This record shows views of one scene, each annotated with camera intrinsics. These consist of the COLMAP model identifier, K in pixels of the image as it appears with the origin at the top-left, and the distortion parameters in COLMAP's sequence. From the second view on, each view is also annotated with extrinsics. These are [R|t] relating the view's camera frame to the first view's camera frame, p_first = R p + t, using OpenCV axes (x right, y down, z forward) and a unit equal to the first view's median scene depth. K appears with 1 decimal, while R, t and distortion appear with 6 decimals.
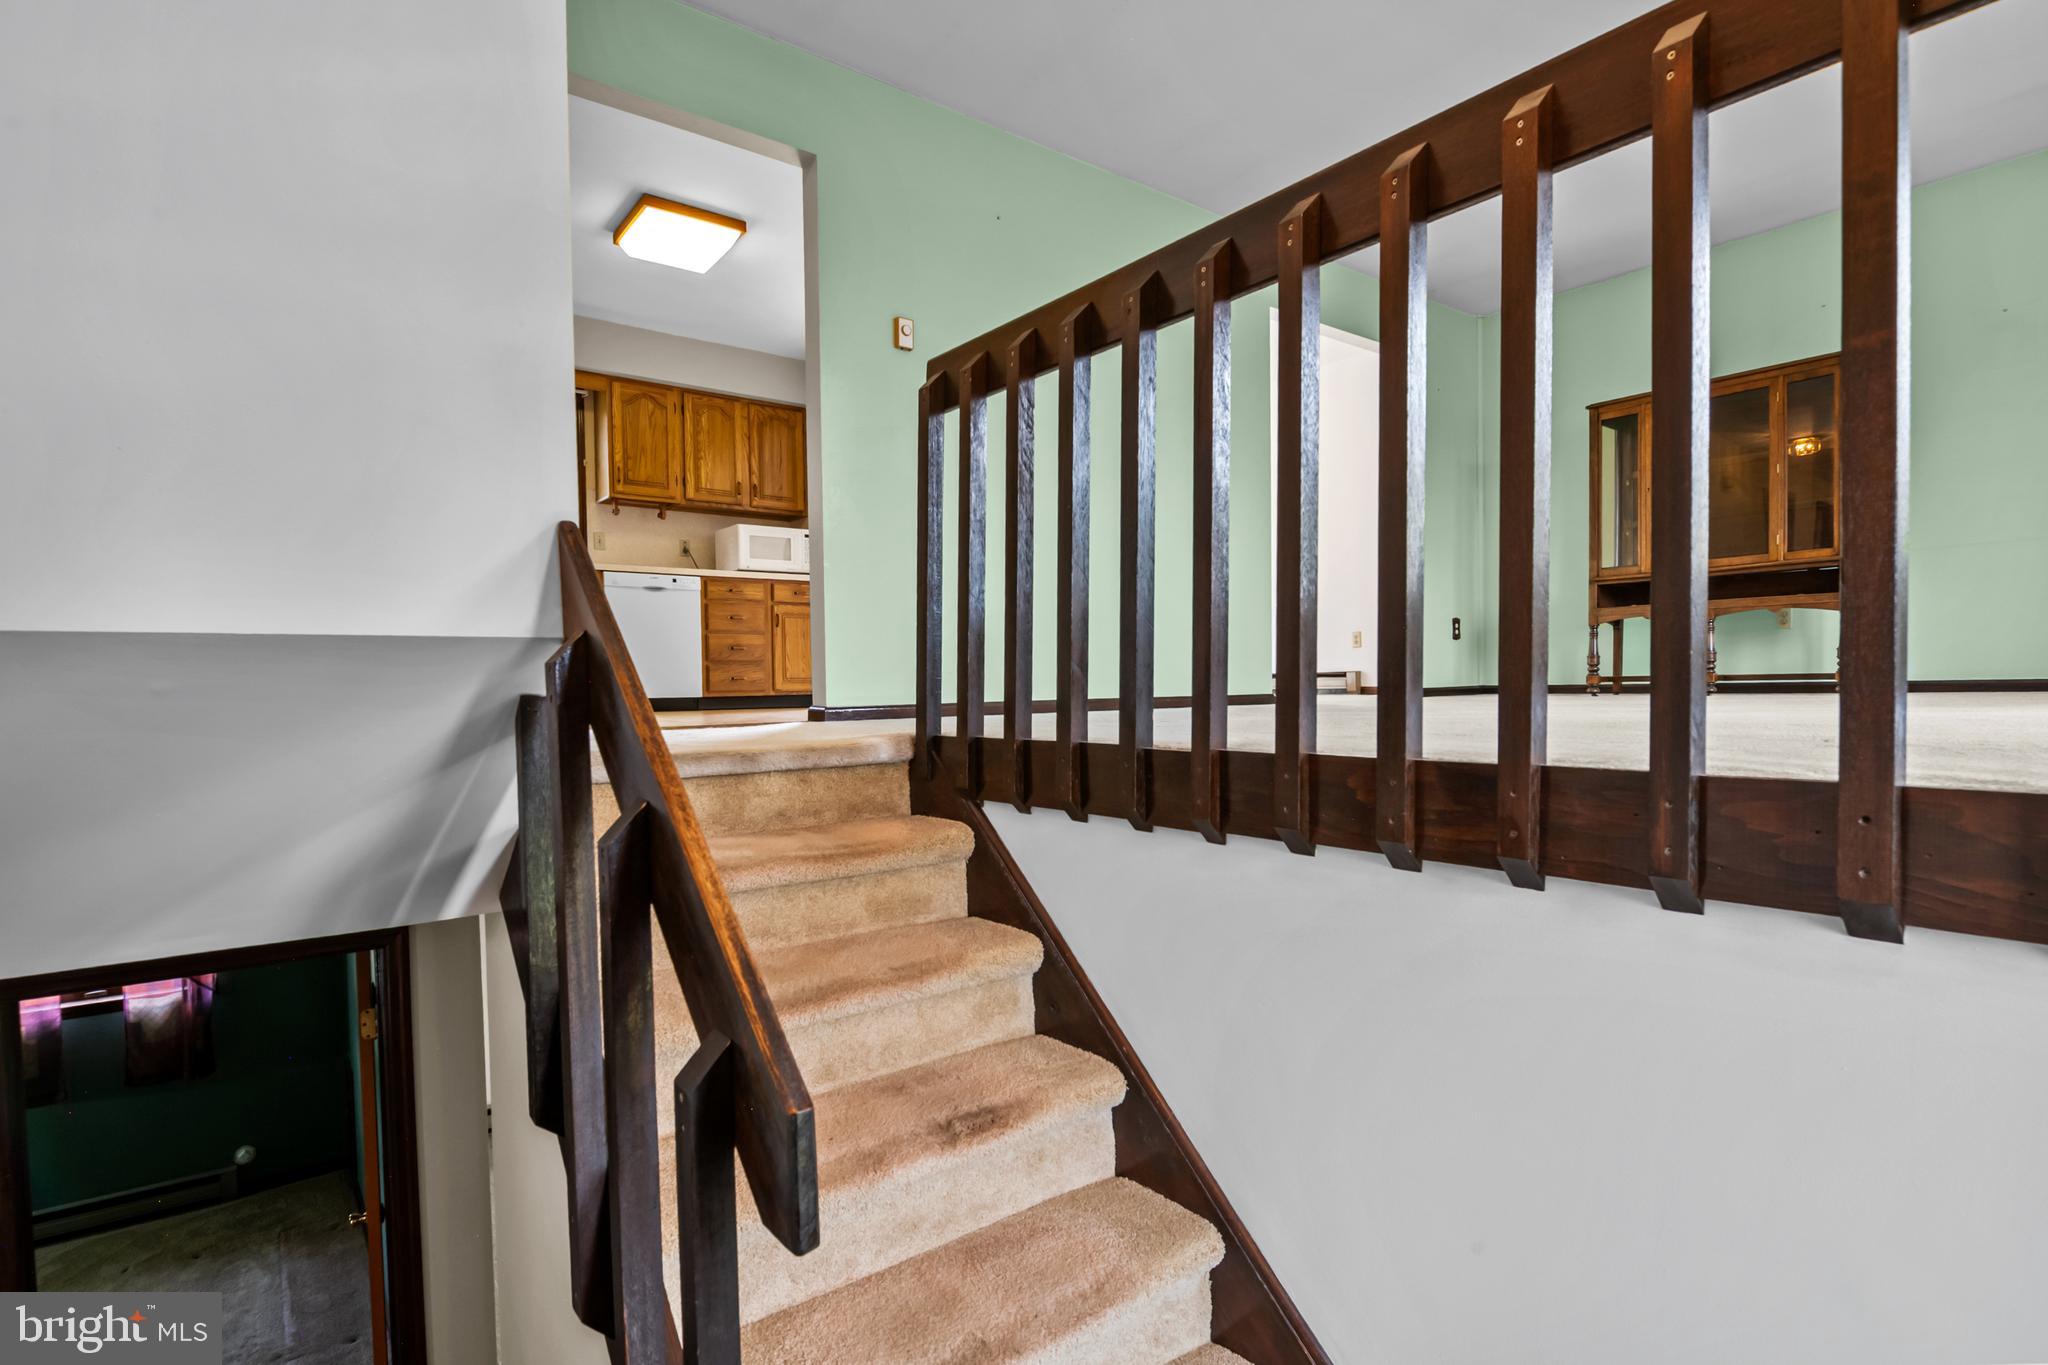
lens RADIAL K [[1001.4, 0, 1010.4], [0, 1001.4, 716.0], [0, 0, 1]] dist [-0.001250, -0.003360]
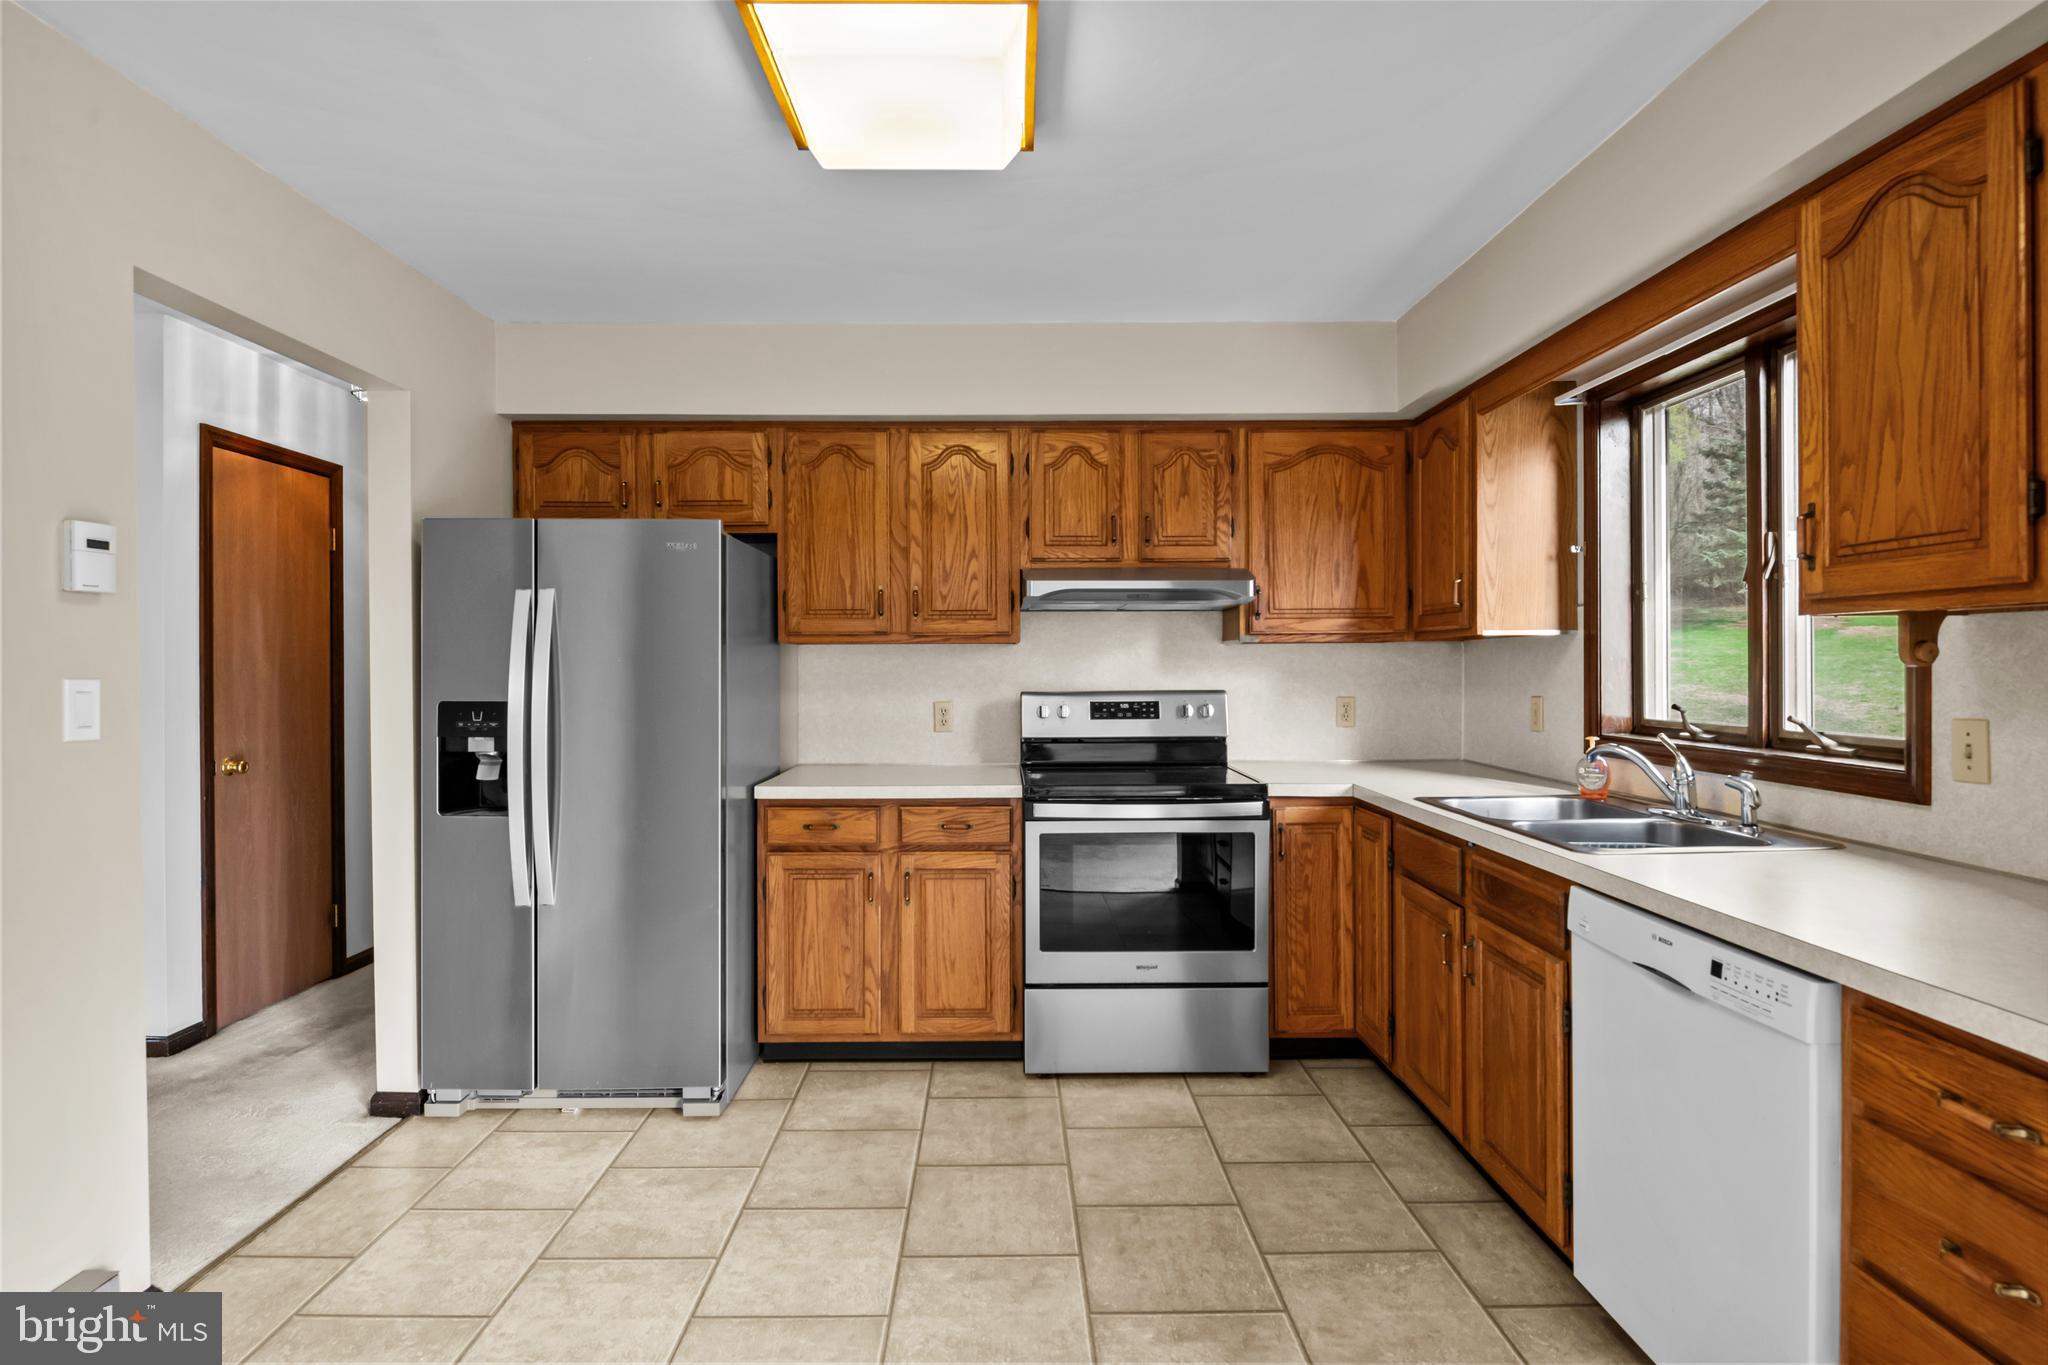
lens RADIAL K [[1001.4, 0, 1006.2], [0, 1001.4, 669.5], [0, 0, 1]] dist [-0.001250, -0.003360]
pose [[-0.606196, 0.023595, -0.794965, -0.035991], [-0.010972, 0.999217, 0.038023, -0.203125], [0.795240, 0.031772, -0.605462, 0.949556]]
